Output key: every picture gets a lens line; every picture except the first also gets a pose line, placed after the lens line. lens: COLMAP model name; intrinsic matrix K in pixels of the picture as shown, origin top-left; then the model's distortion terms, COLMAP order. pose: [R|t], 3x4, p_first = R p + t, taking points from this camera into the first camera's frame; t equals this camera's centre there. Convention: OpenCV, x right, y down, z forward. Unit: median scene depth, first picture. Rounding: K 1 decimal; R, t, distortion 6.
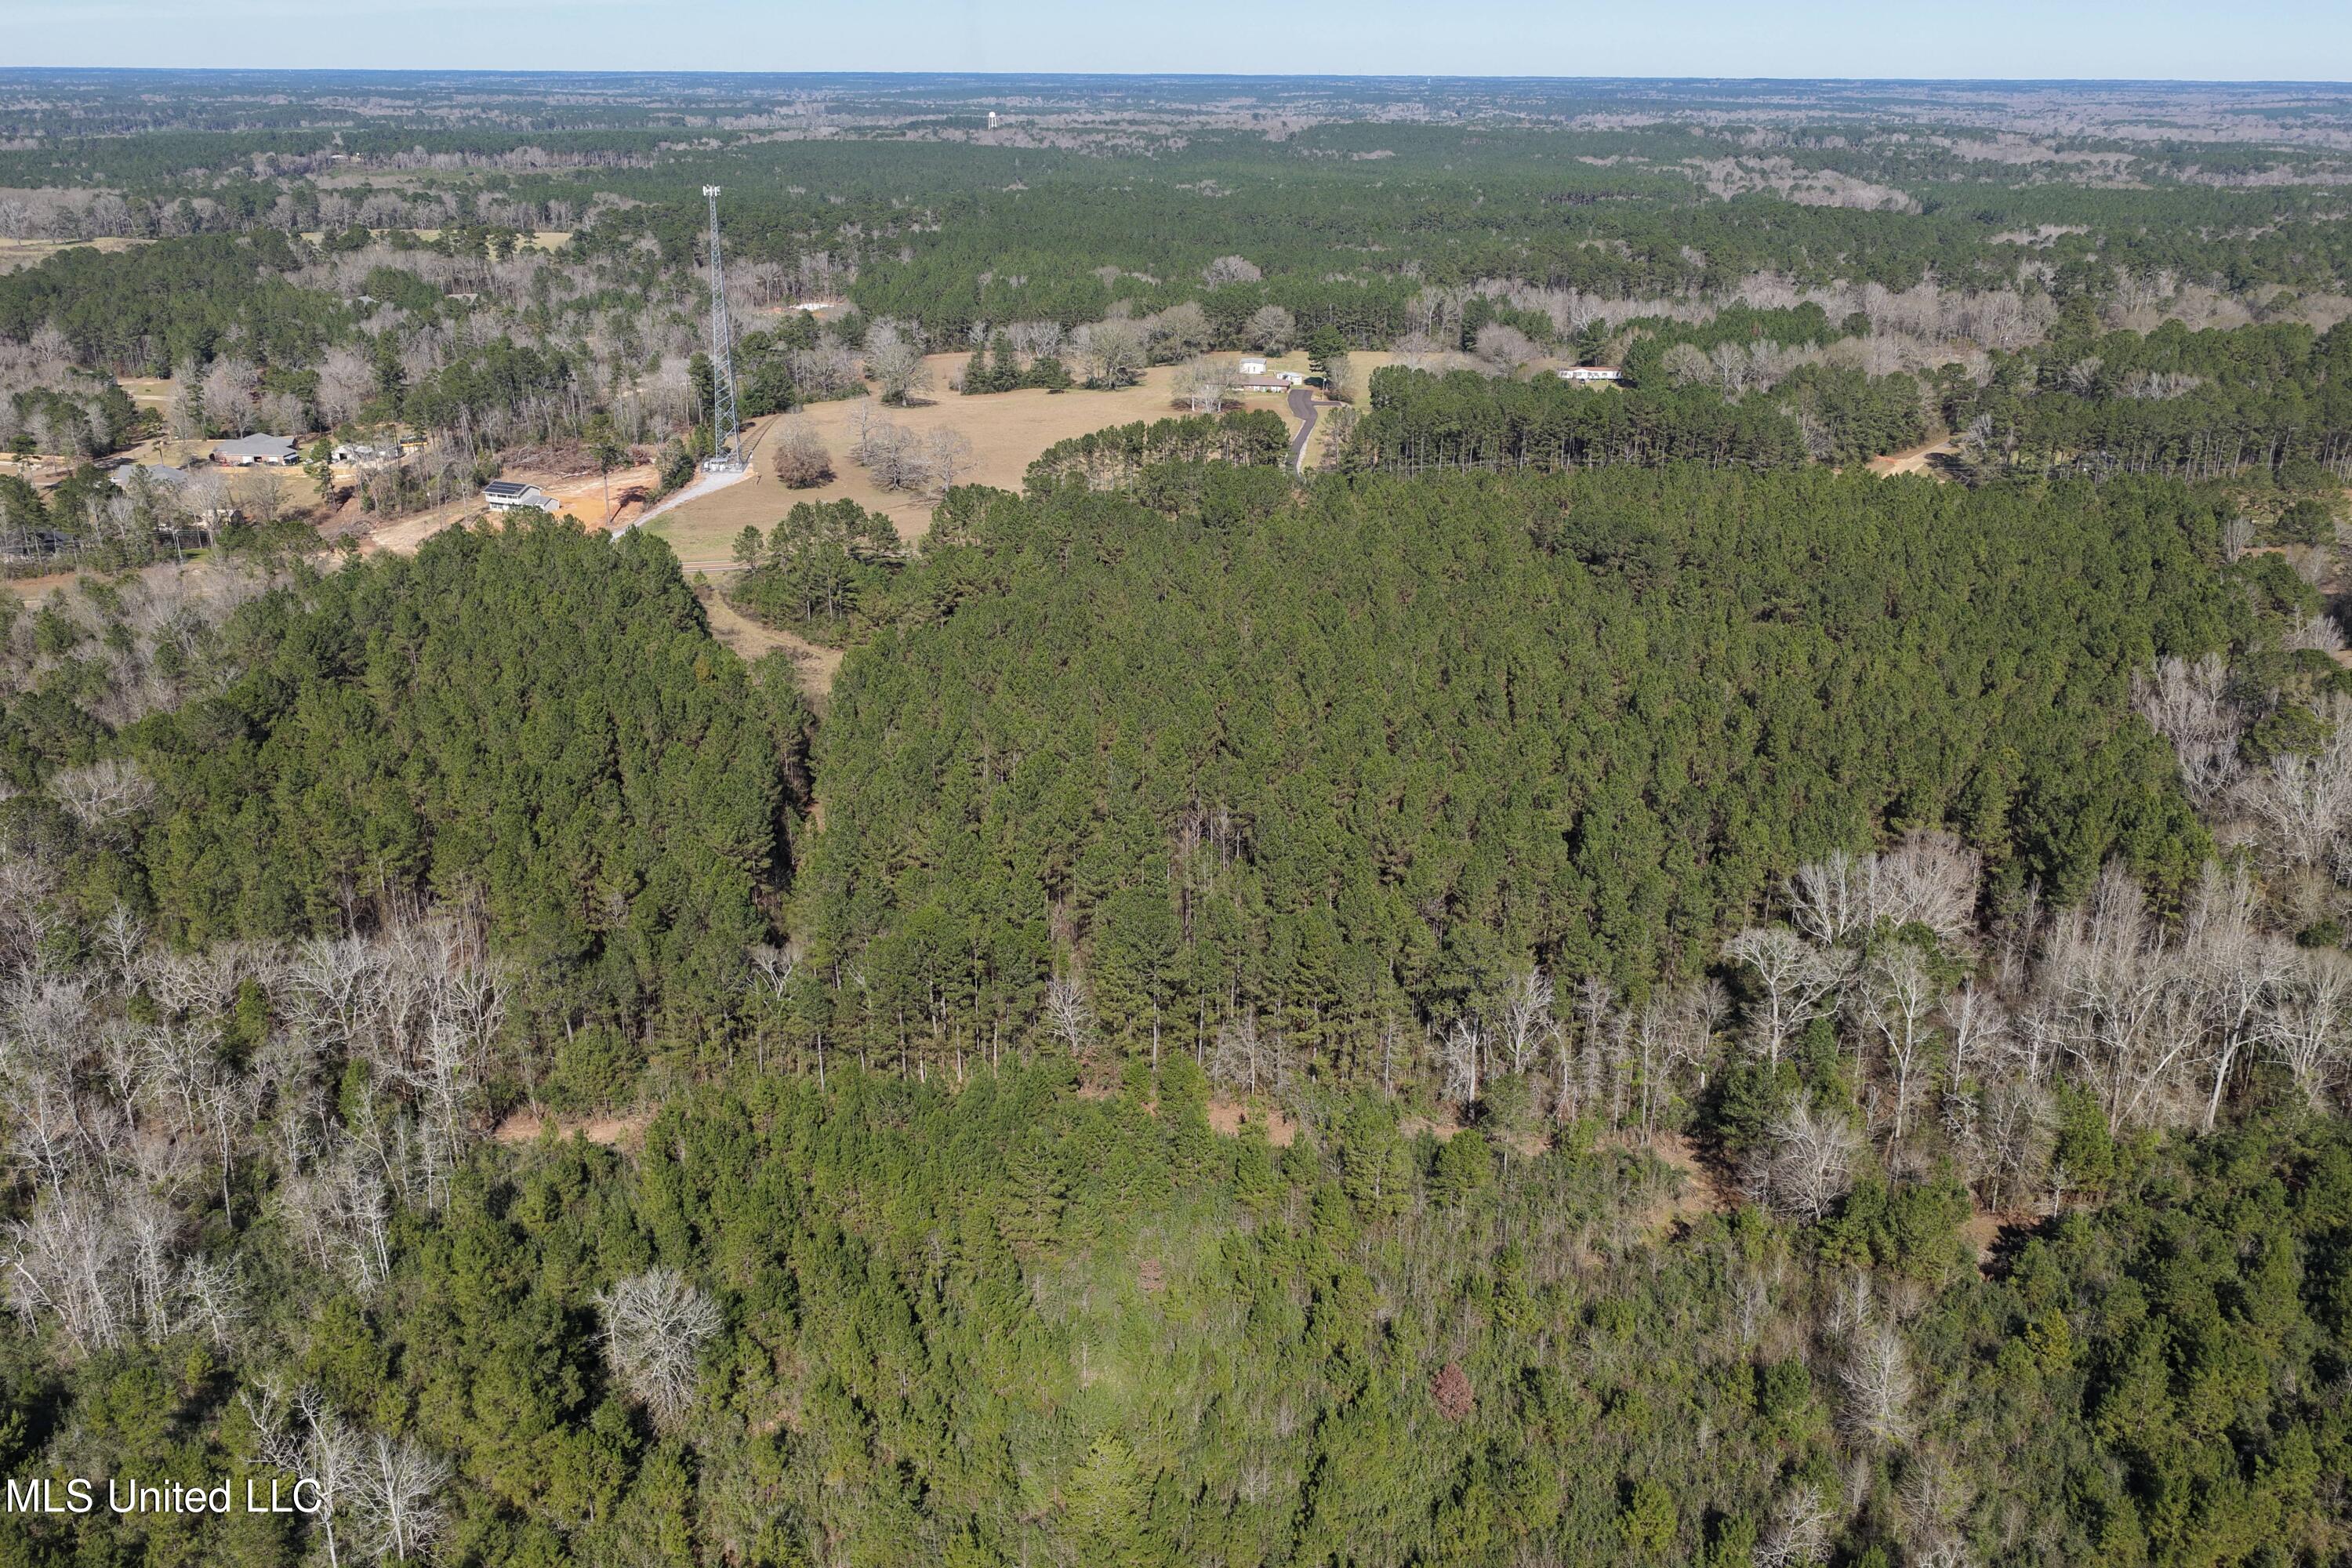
lens RADIAL K [[1943.8, 0, 1175.9], [0, 1943.8, 783.1], [0, 0, 1]] dist [-0.018174, 0.043166]
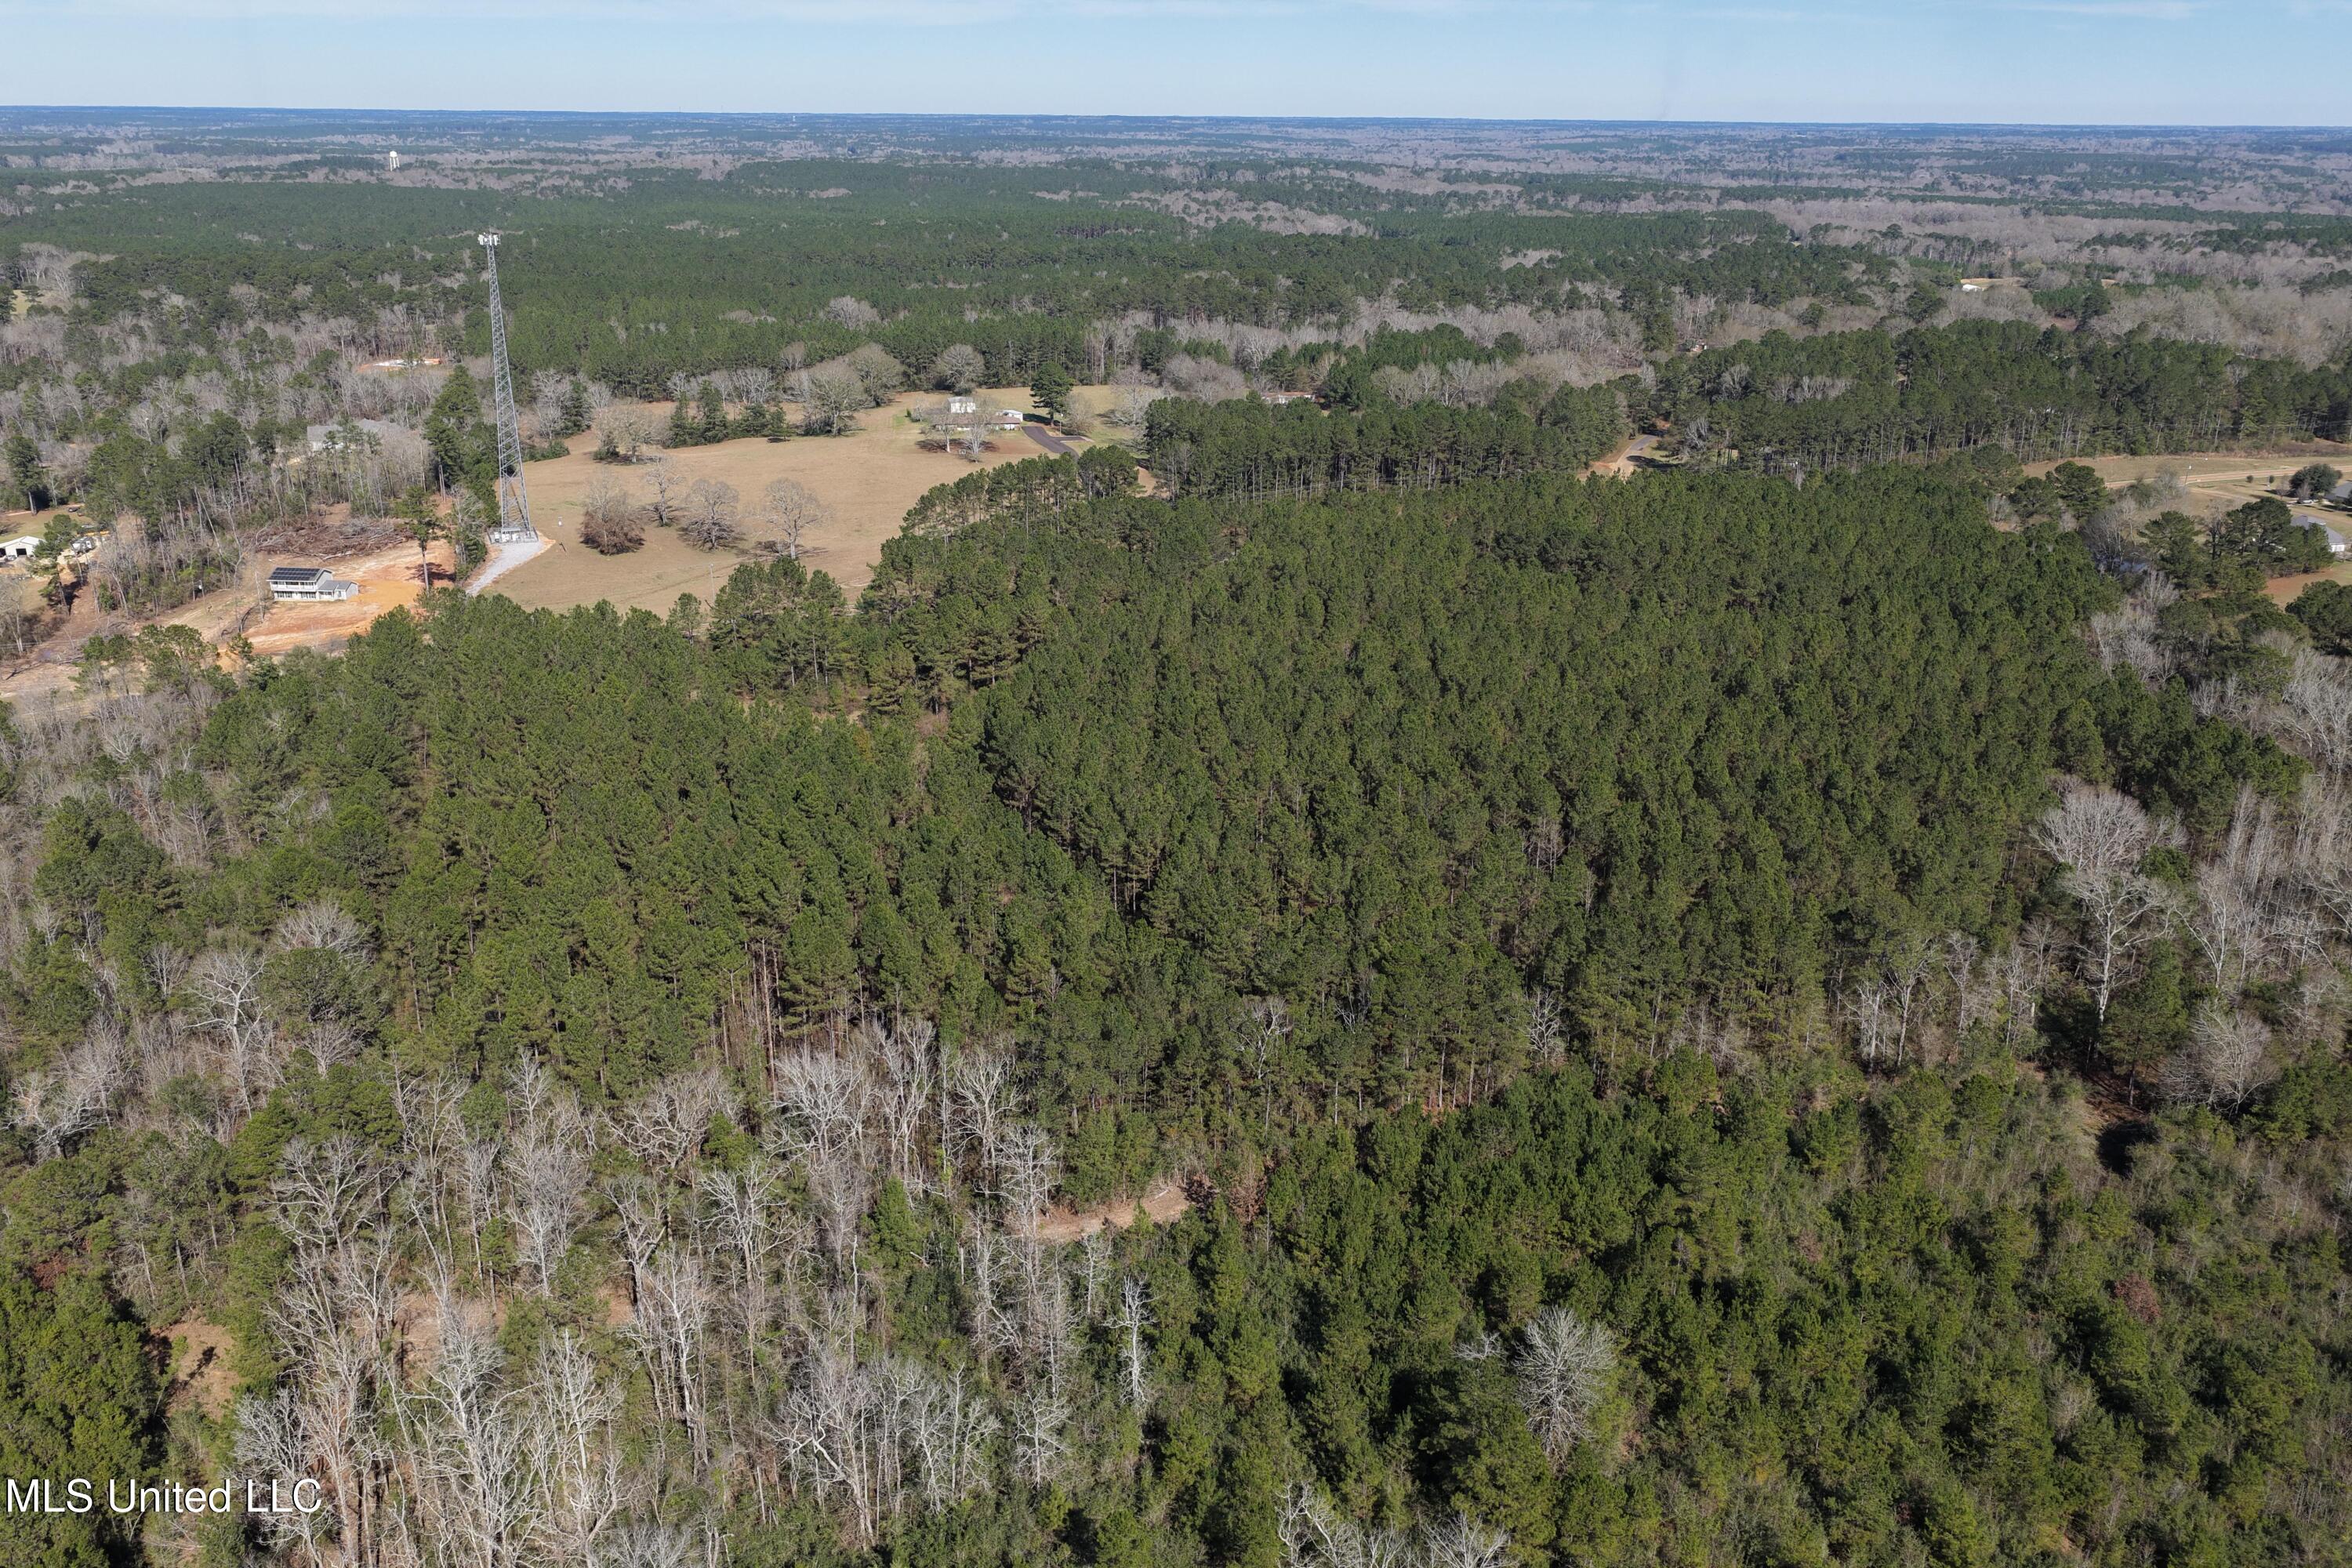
lens RADIAL K [[1943.8, 0, 1178.8], [0, 1943.8, 790.5], [0, 0, 1]] dist [-0.018174, 0.043166]
pose [[0.950393, -0.101461, 0.294039, -0.159747], [0.105420, 0.994425, 0.002398, -0.008521], [-0.292643, 0.028718, 0.955790, 0.020247]]
